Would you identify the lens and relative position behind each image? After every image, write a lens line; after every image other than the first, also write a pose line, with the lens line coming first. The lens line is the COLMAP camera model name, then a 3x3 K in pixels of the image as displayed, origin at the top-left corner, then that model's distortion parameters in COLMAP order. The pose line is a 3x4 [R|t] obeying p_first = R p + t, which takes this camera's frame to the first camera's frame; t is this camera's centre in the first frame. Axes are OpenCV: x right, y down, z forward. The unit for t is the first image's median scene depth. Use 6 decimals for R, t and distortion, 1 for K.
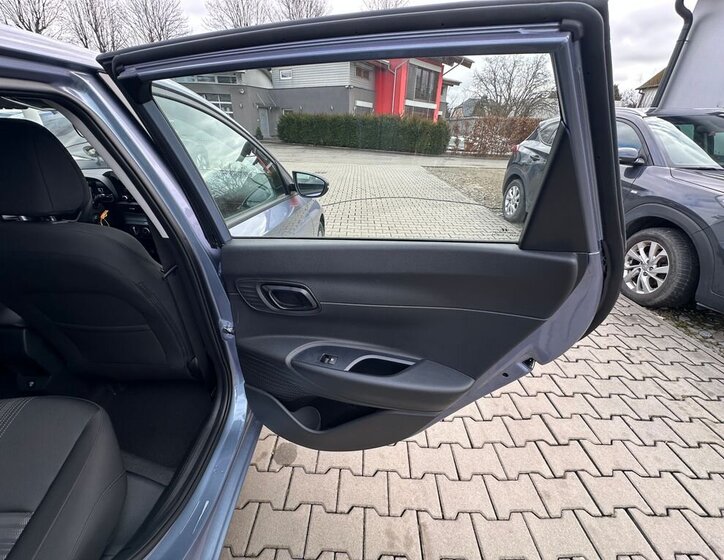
lens RADIAL K [[297.9, 0, 363.8], [0, 297.9, 281.2], [0, 0, 1]] dist [0.000091, -0.000566]
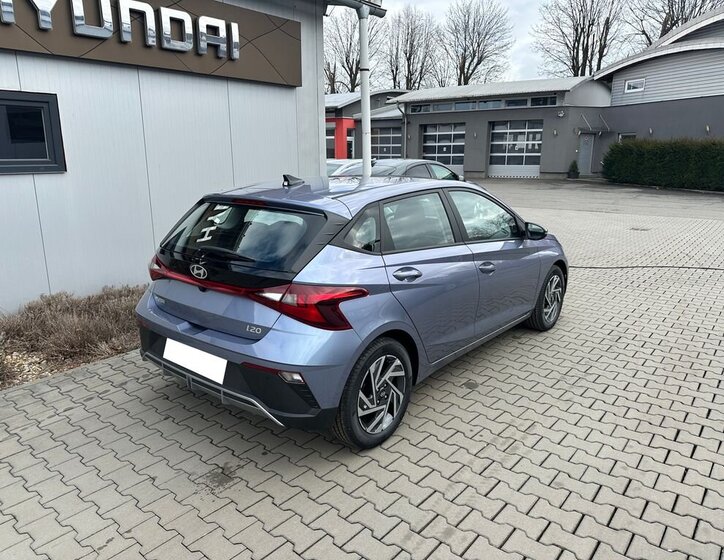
lens RADIAL K [[538.4, 0, 368.8], [0, 538.4, 276.4], [0, 0, 1]] dist [0.037530, -0.035811]
pose [[0.776058, 0.116861, -0.619740, 0.063442], [-0.269412, 0.949935, -0.158242, 0.038139], [0.570221, 0.289770, 0.768688, -0.104748]]
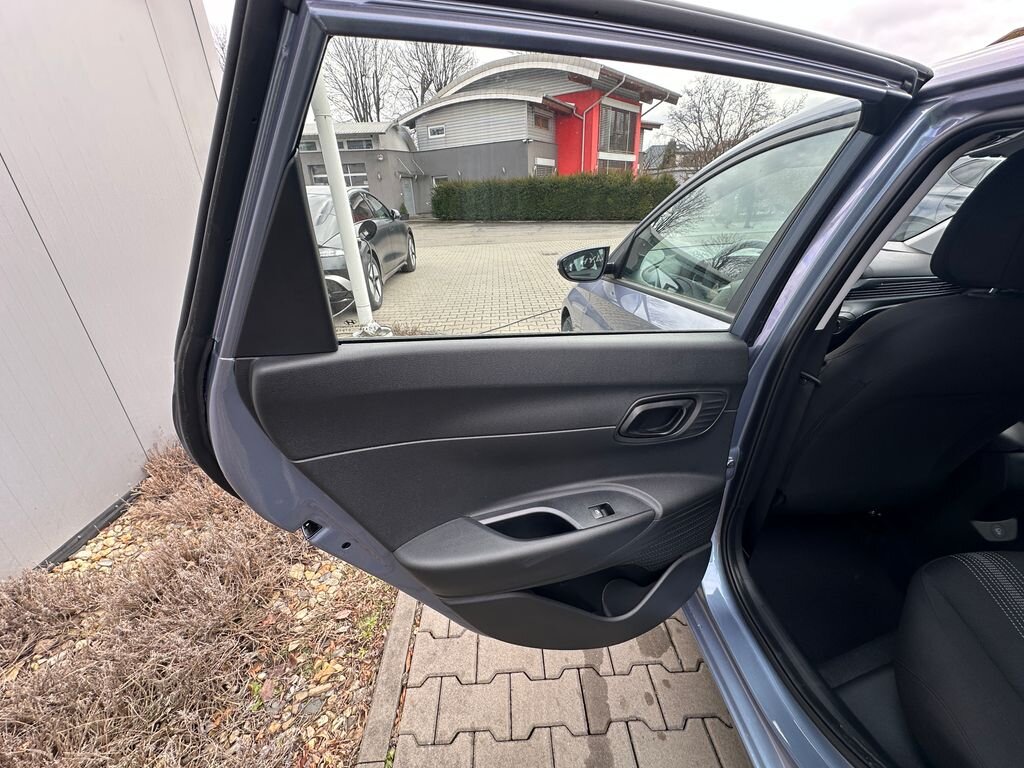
lens RADIAL K [[414.1, 0, 509.6], [0, 414.1, 382.8], [0, 0, 1]] dist [-0.002899, 0.000162]
pose [[0.997000, -0.077394, 0.000506, -0.116218], [0.077324, 0.995774, -0.049551, -0.005107], [0.003332, 0.049442, 0.998771, 0.002695]]
